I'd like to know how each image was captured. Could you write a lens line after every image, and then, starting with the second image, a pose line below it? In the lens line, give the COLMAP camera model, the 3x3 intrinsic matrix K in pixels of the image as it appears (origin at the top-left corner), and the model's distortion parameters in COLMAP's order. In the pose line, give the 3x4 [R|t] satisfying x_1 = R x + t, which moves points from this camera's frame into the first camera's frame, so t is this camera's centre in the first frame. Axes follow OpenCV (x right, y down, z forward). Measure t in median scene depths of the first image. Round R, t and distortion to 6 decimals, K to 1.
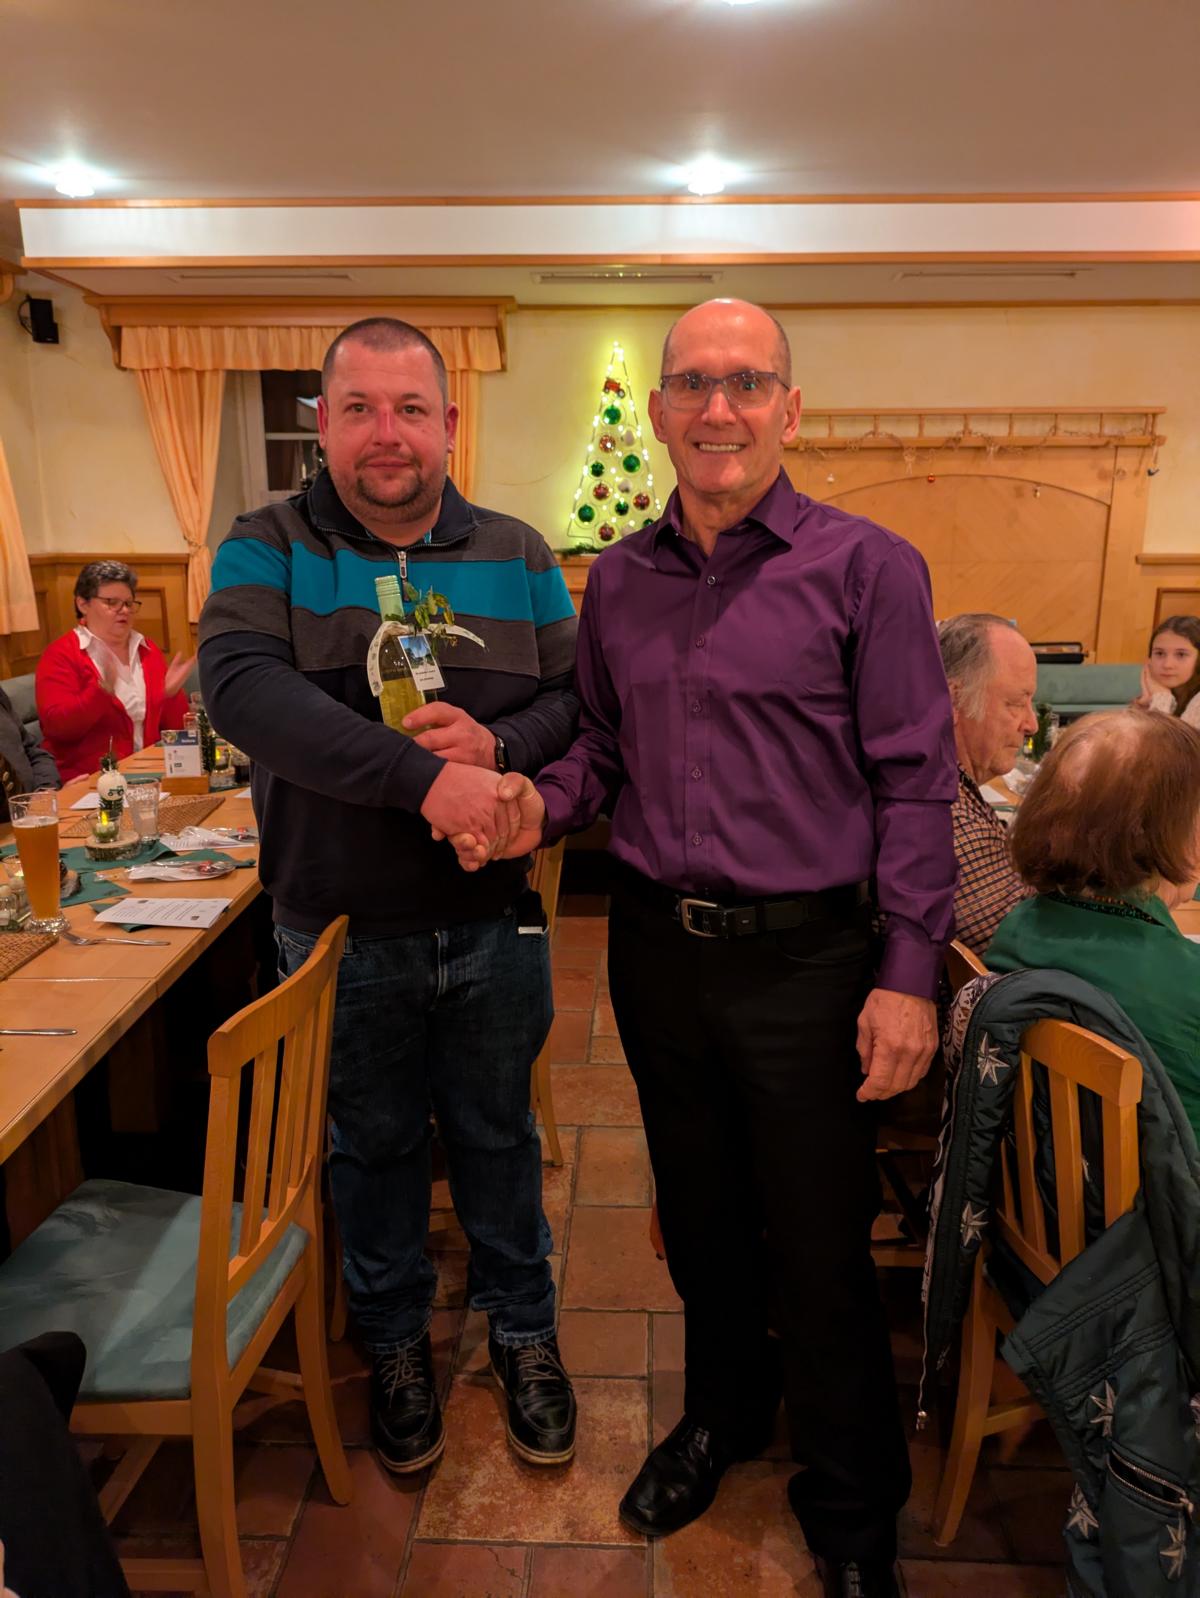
lens RADIAL K [[1192.5, 0, 614.3], [0, 1192.5, 805.8], [0, 0, 1]] dist [0.048764, -0.035980]
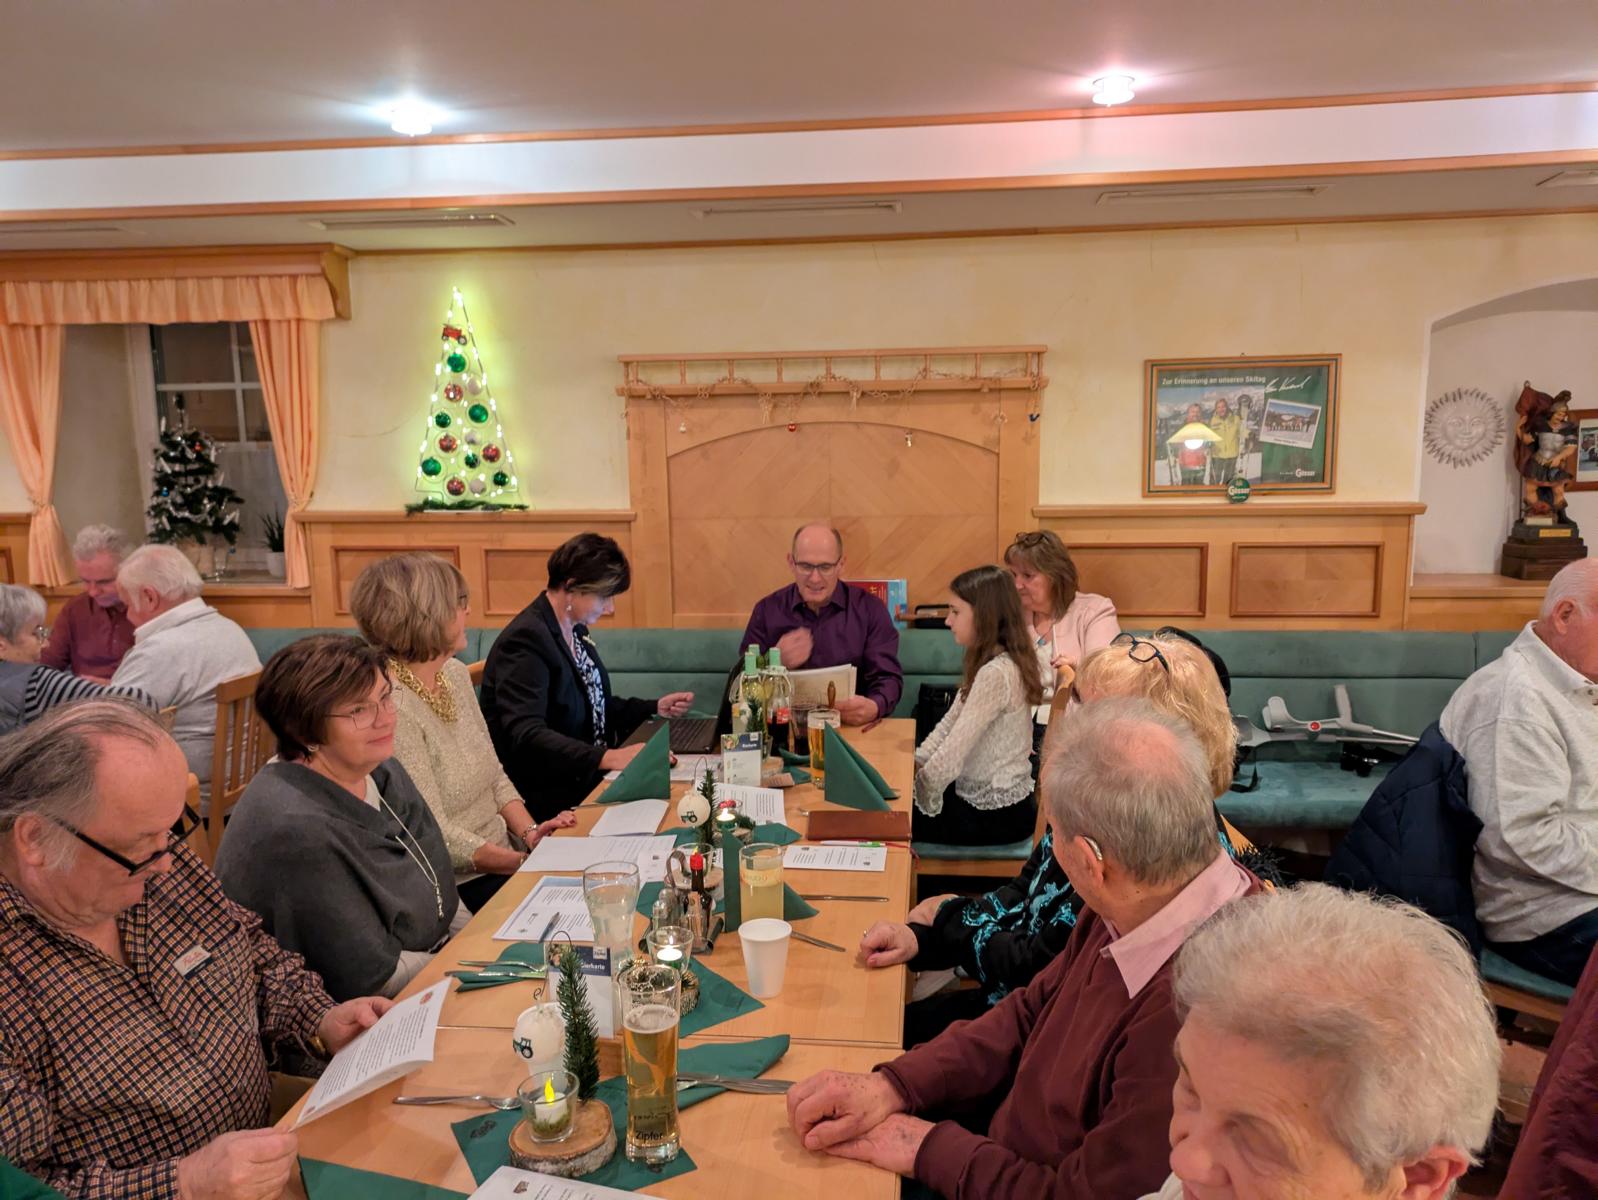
lens RADIAL K [[1192.5, 0, 798.5], [0, 1192.5, 623.9], [0, 0, 1]] dist [0.048764, -0.035980]
pose [[0.995636, 0.000218, -0.093319, 0.348754], [-0.007167, 0.997222, -0.074137, -0.057617], [0.093044, 0.074482, 0.992872, 0.117629]]
